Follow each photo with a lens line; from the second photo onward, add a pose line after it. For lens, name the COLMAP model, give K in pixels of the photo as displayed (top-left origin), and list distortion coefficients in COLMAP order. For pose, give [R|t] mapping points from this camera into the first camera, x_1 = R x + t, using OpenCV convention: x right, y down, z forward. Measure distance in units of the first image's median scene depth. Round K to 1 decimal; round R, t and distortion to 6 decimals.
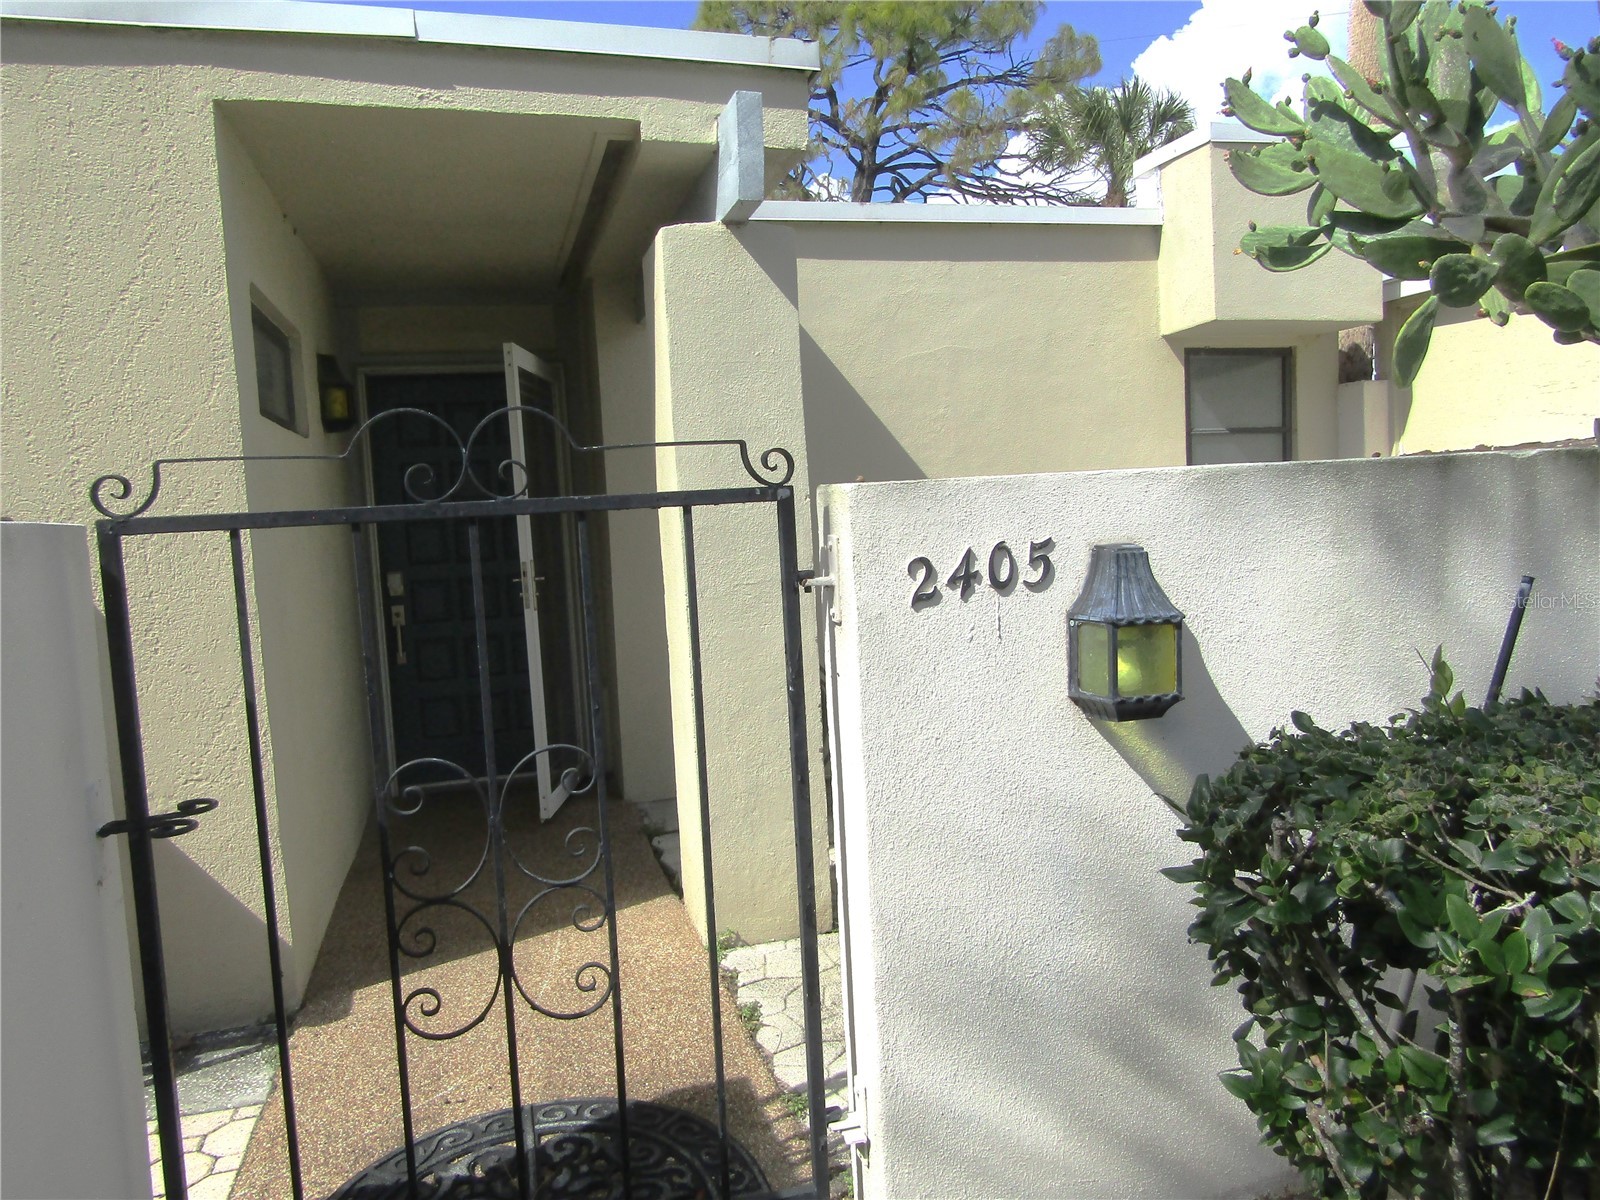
lens RADIAL K [[1135.6, 0, 804.8], [0, 1135.6, 598.0], [0, 0, 1]] dist [-0.012322, 0.002899]
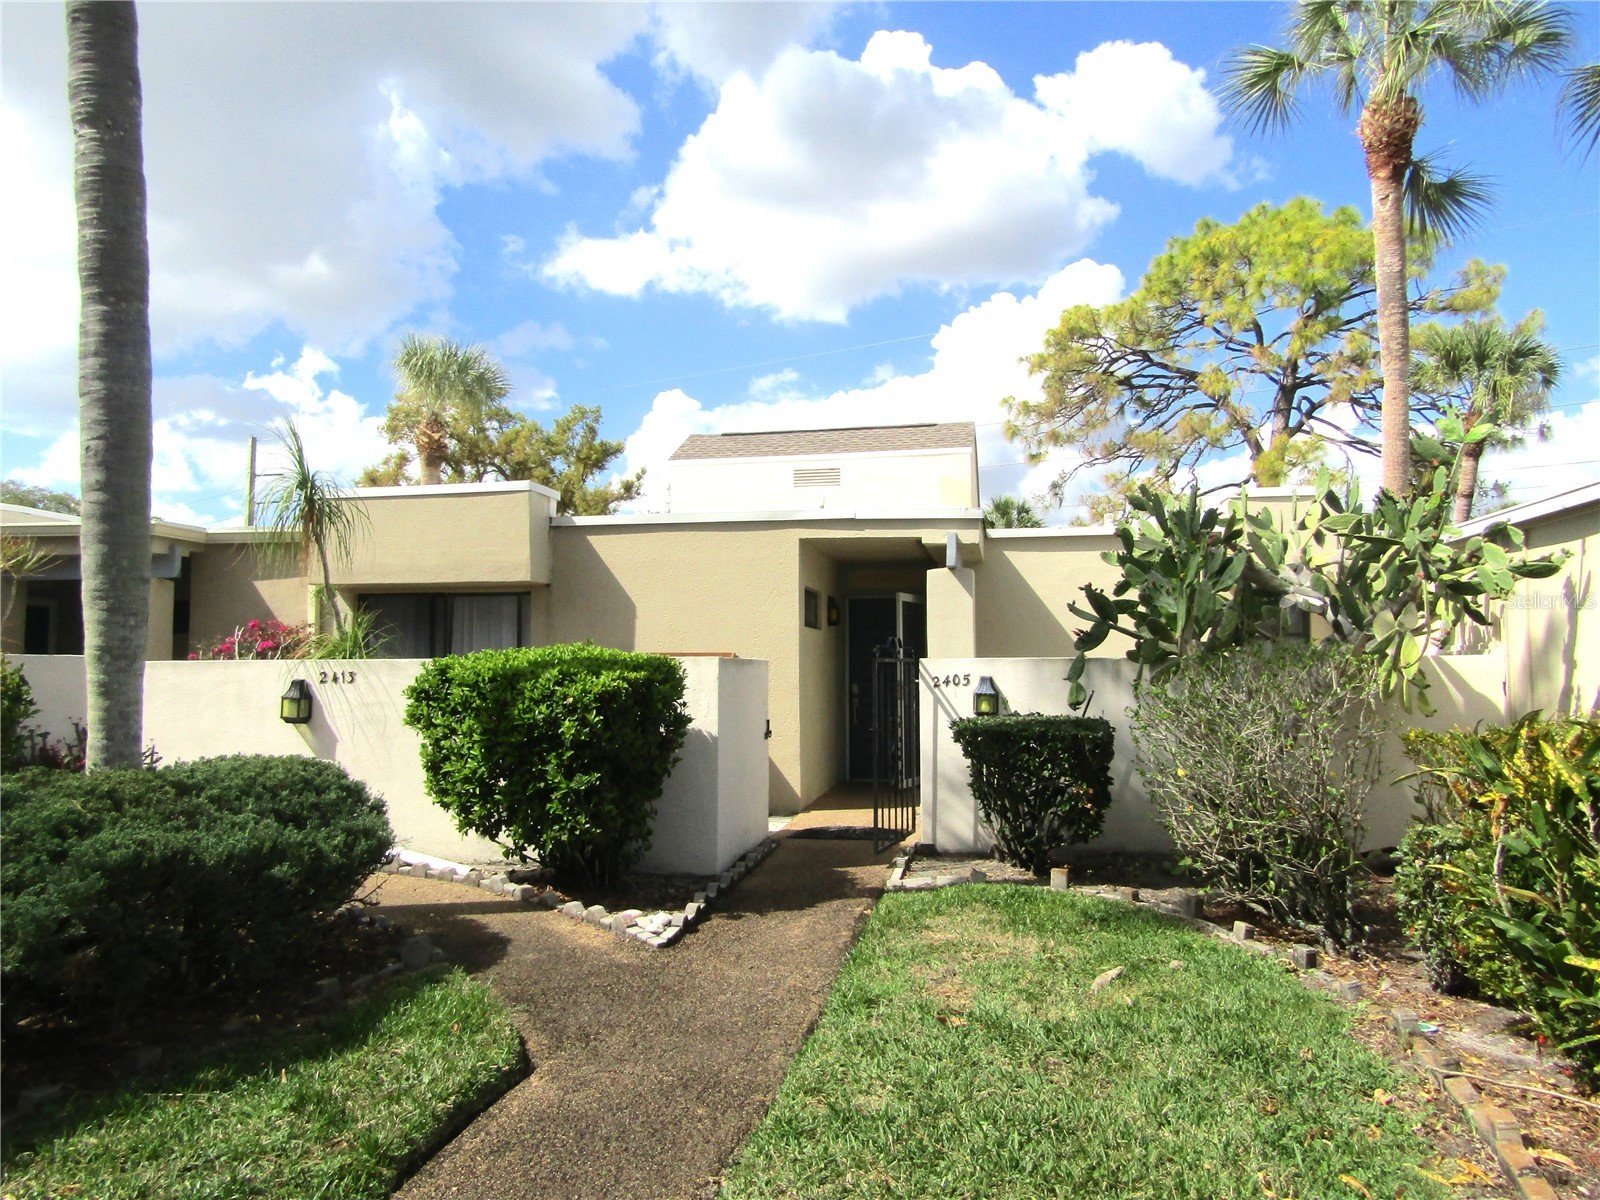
lens RADIAL K [[1135.6, 0, 804.8], [0, 1135.6, 598.0], [0, 0, 1]] dist [-0.012322, 0.002899]
pose [[0.898217, 0.027165, -0.438712, 0.913215], [-0.083277, 0.990529, -0.109168, 0.108815], [0.431591, 0.134591, 0.891972, -1.852005]]
